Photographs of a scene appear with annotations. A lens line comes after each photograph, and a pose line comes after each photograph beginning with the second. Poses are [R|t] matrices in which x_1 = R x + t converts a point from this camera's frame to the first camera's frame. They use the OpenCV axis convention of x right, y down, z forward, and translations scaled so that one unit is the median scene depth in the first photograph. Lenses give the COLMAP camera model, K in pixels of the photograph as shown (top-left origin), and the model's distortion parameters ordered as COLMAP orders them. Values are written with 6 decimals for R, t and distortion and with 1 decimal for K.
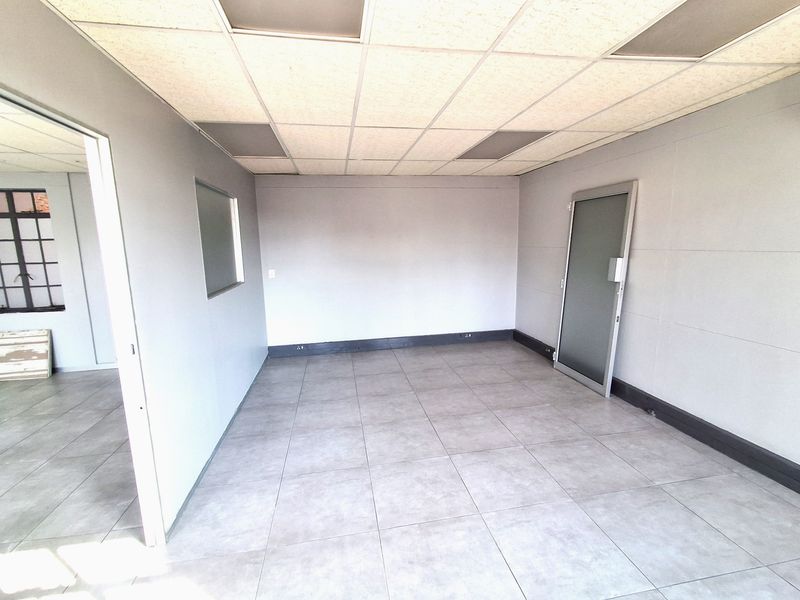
lens RADIAL K [[366.7, 0, 398.9], [0, 366.7, 298.0], [0, 0, 1]] dist [-0.011906, 0.008070]
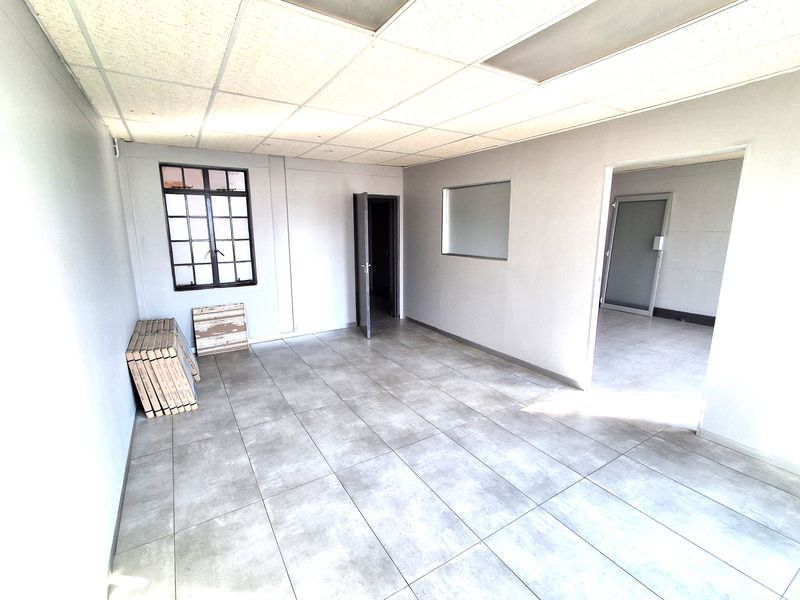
lens RADIAL K [[366.7, 0, 407.9], [0, 366.7, 296.2], [0, 0, 1]] dist [-0.011906, 0.008070]
pose [[0.930745, -0.052930, 0.361819, -0.914385], [0.041438, 0.998362, 0.039453, 0.044896], [-0.363314, -0.021727, 0.931413, -0.154851]]
